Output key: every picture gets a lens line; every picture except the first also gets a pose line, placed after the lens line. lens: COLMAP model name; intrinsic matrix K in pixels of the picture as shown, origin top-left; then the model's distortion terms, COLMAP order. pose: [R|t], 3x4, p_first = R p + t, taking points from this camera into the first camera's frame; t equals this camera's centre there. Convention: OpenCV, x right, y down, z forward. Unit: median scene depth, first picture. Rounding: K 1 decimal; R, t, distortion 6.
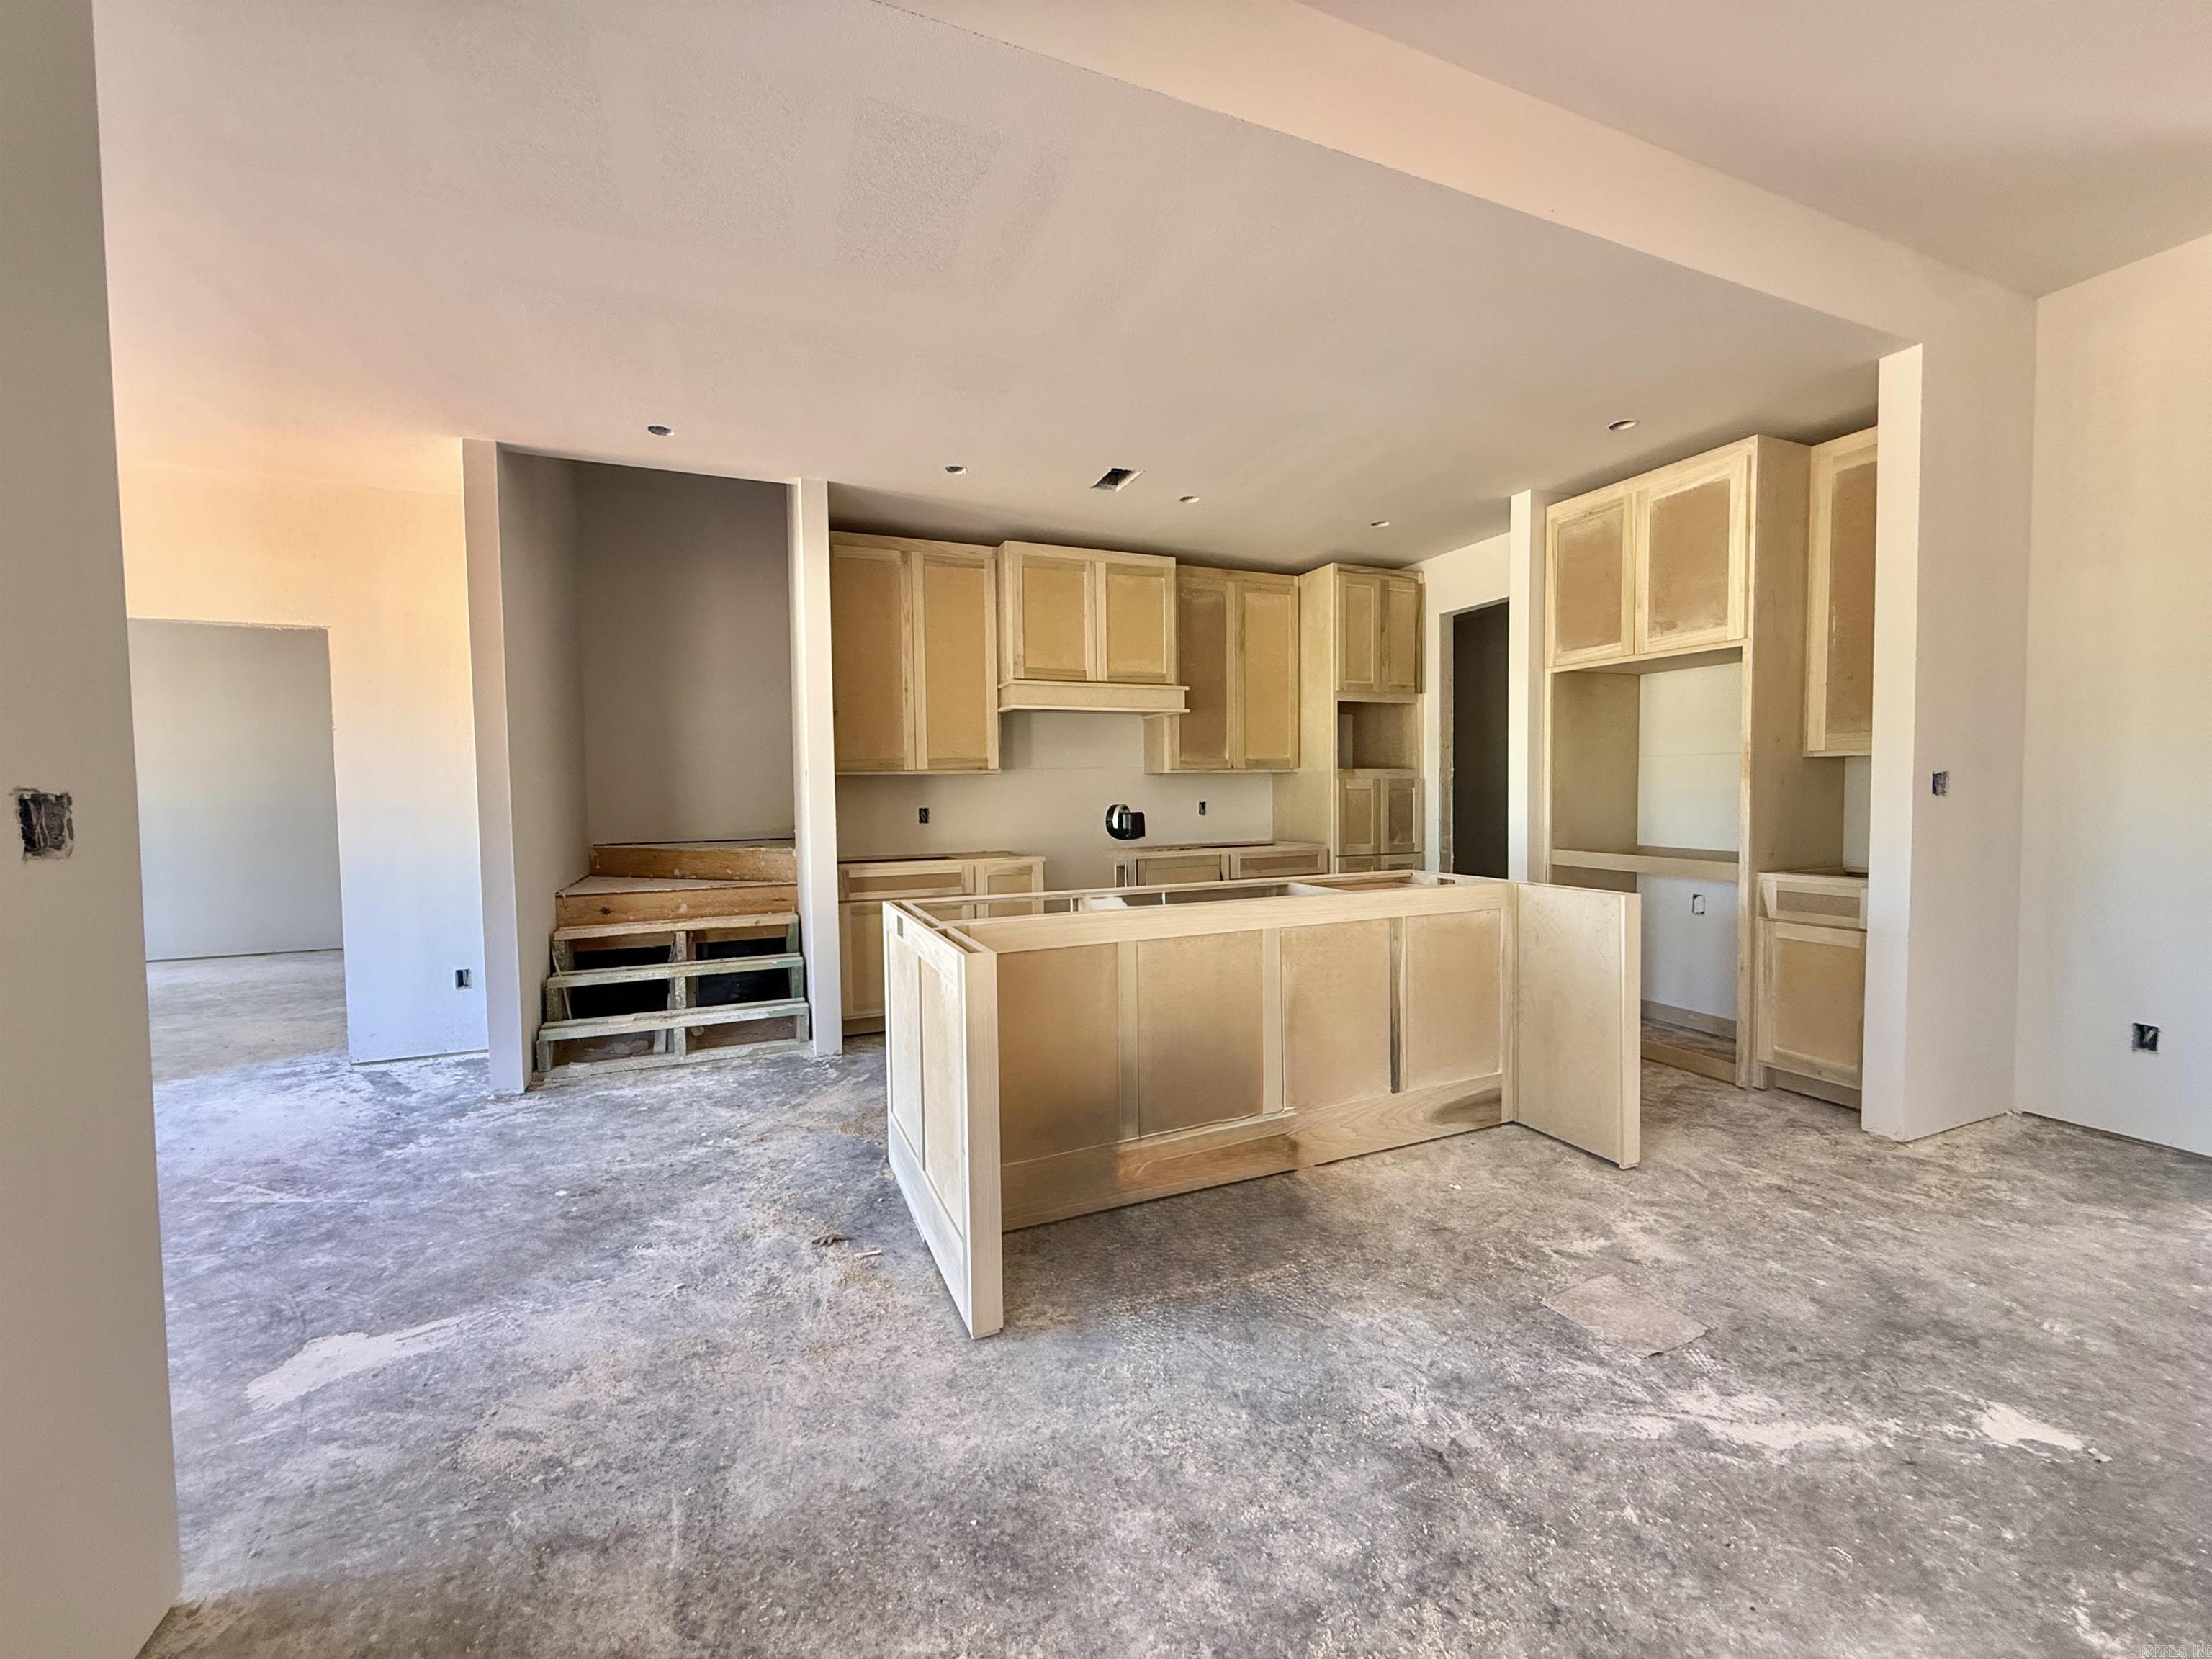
lens RADIAL K [[887.8, 0, 1106.1], [0, 887.8, 824.6], [0, 0, 1]] dist [-0.000525, 0.000661]
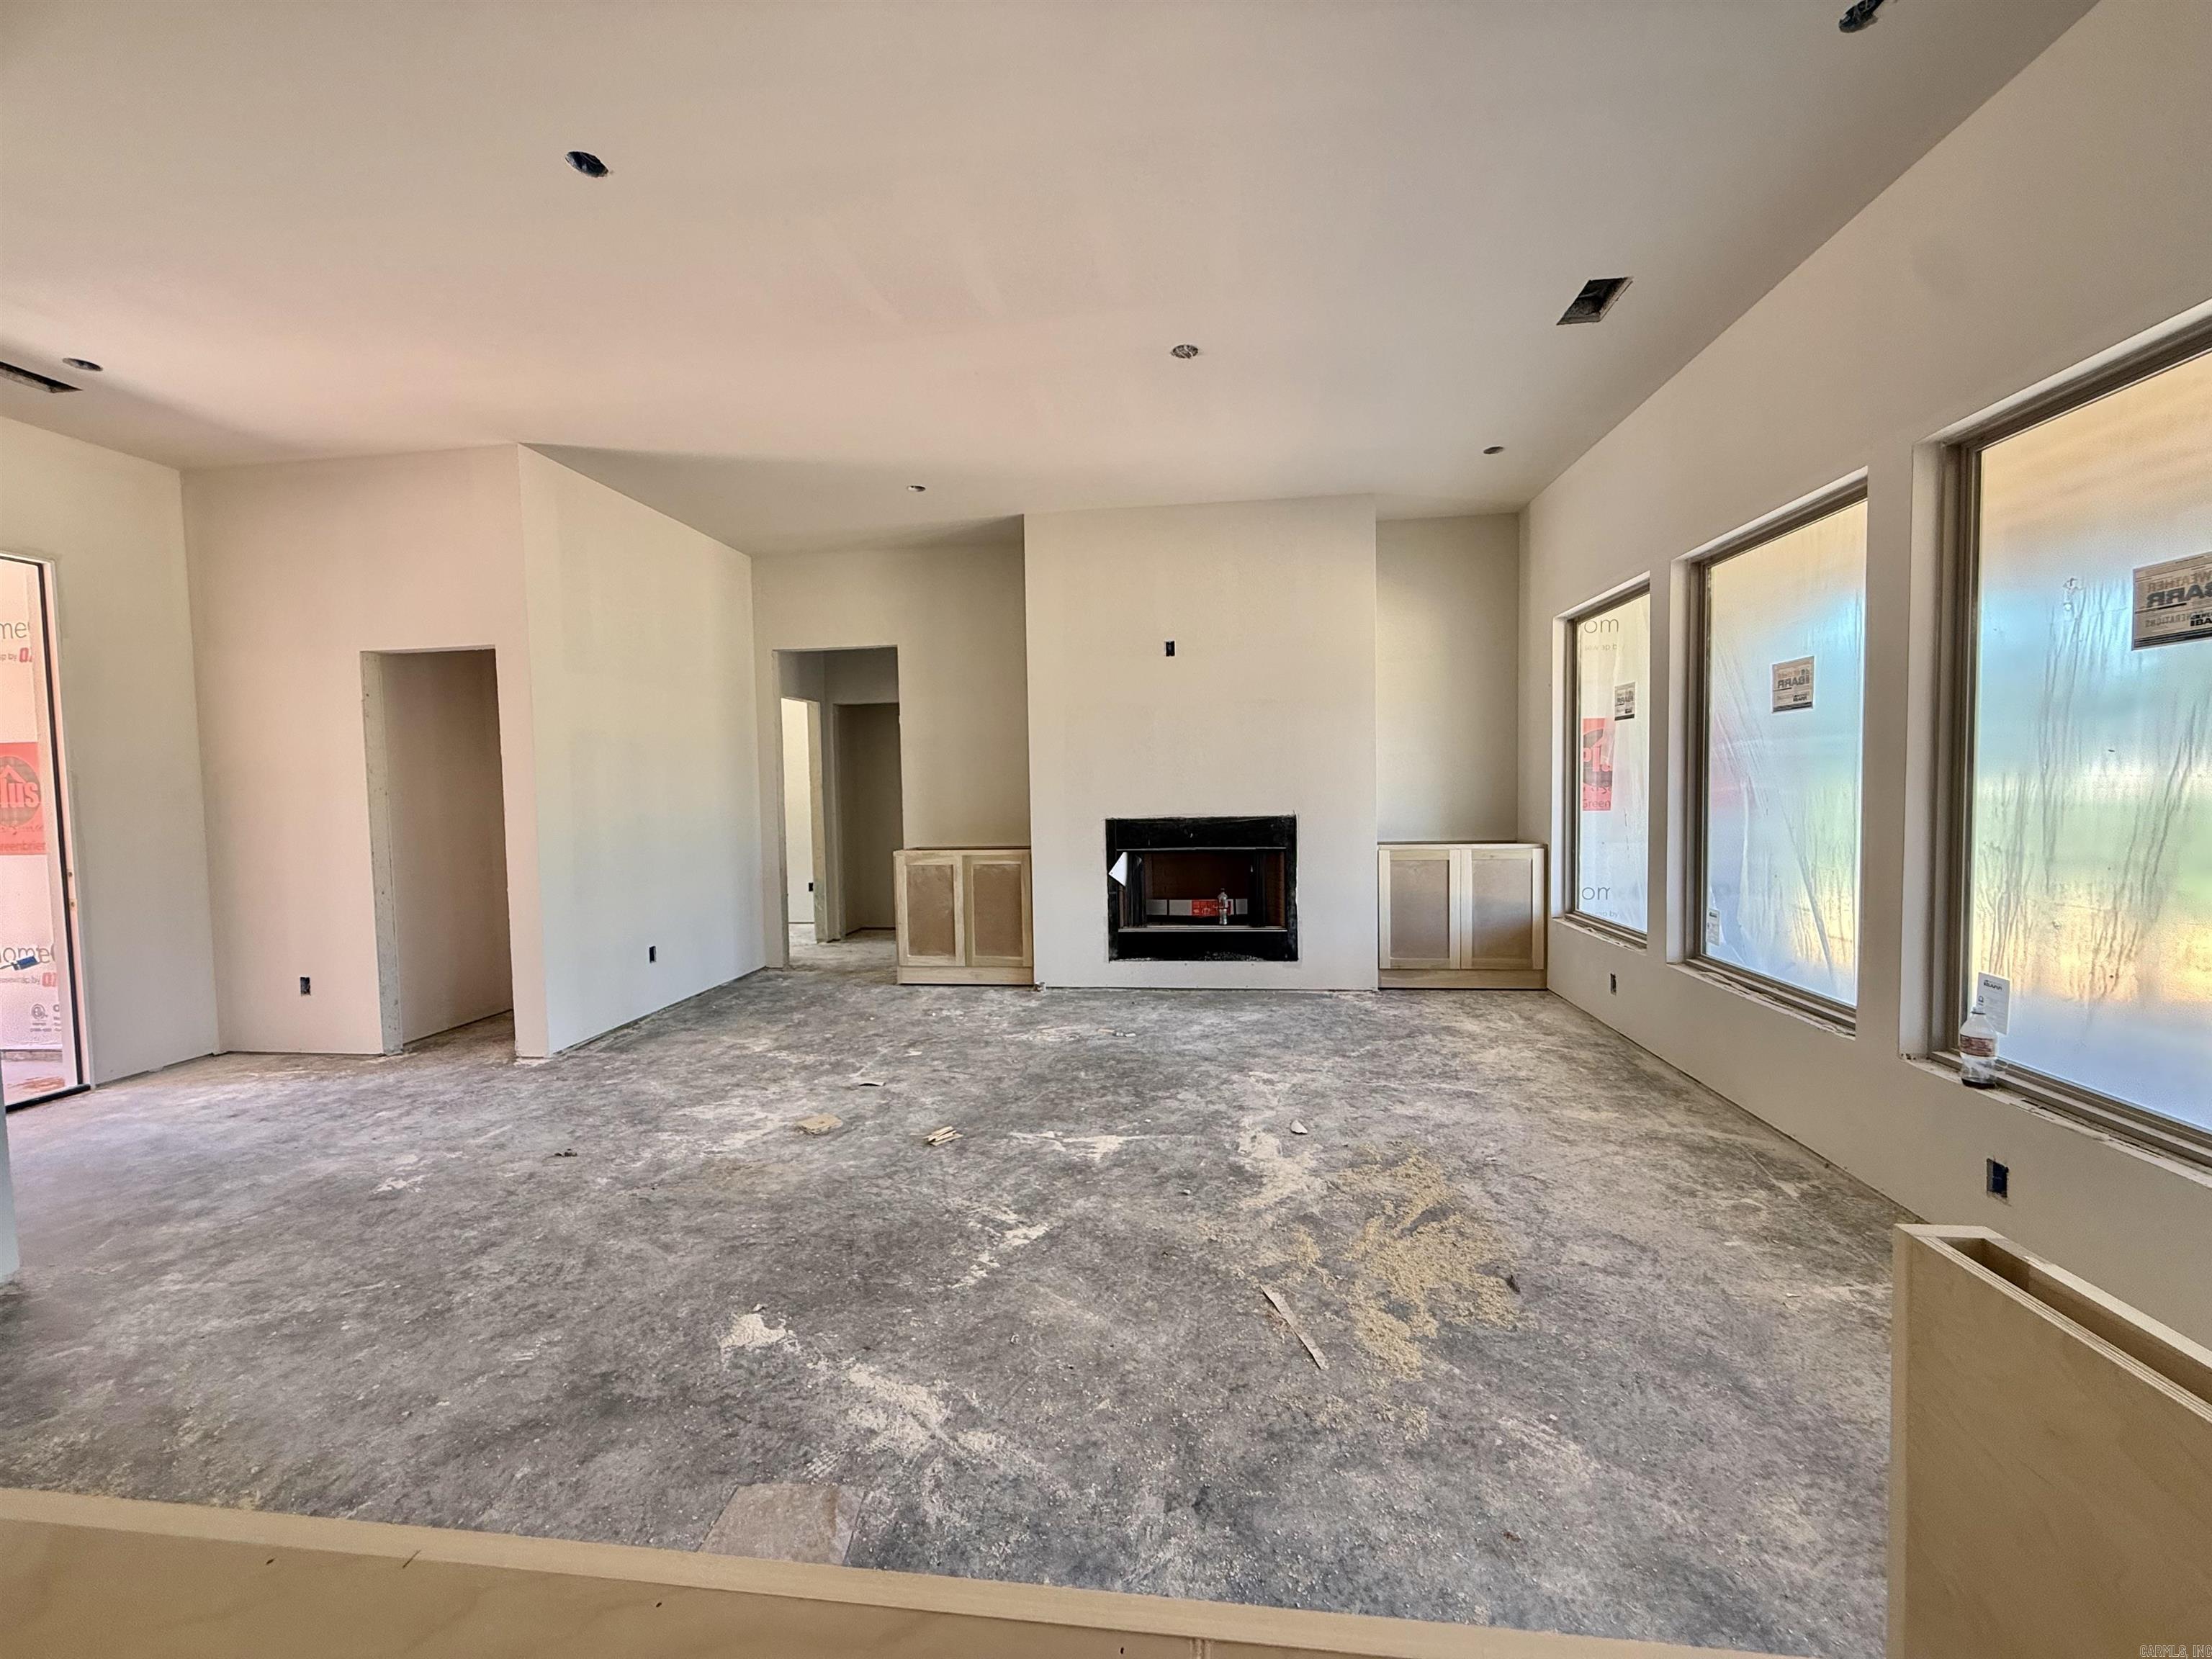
lens RADIAL K [[887.8, 0, 1103.3], [0, 887.8, 829.0], [0, 0, 1]] dist [-0.000525, 0.000661]
pose [[-0.863459, 0.005888, 0.504384, -0.013237], [0.052785, 0.995497, 0.078742, -0.052493], [-0.501649, 0.094614, -0.859881, 0.993200]]
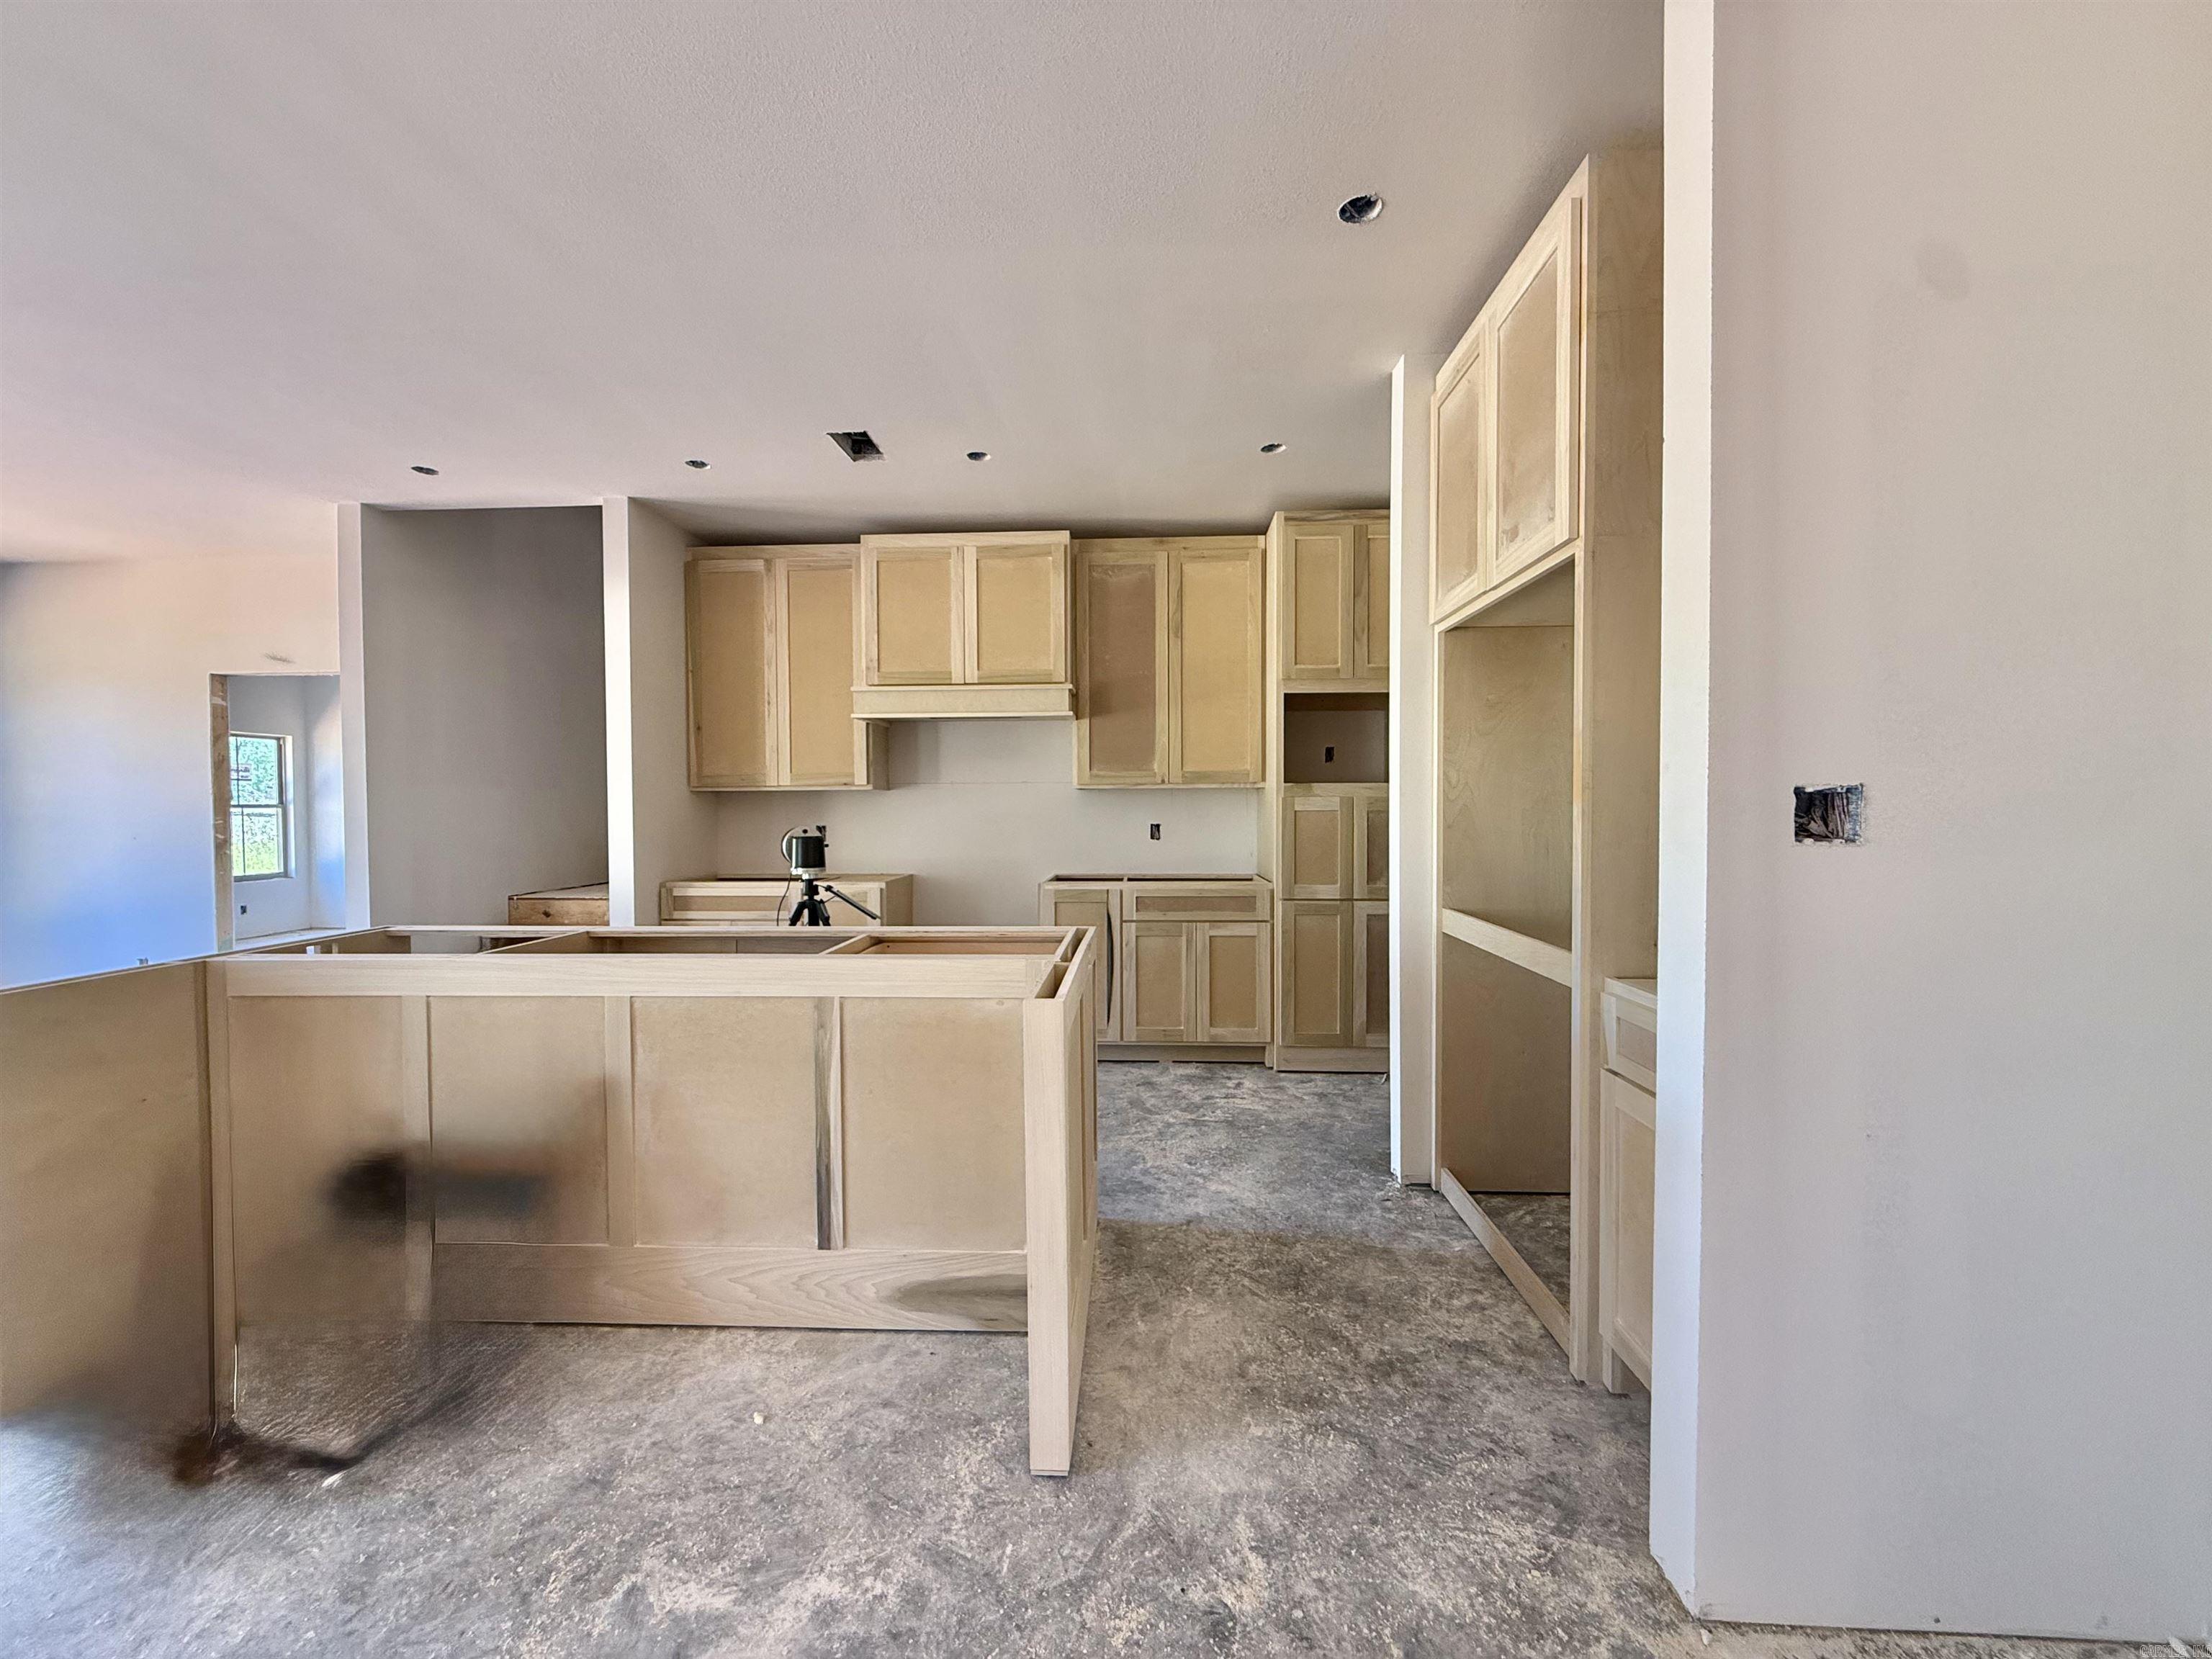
lens RADIAL K [[887.8, 0, 1103.5], [0, 887.8, 825.7], [0, 0, 1]] dist [-0.000525, 0.000661]
pose [[0.897904, 0.016791, -0.439872, 0.809570], [-0.023238, 0.999687, -0.009275, -0.028081], [0.439578, 0.018550, 0.898013, 0.457526]]
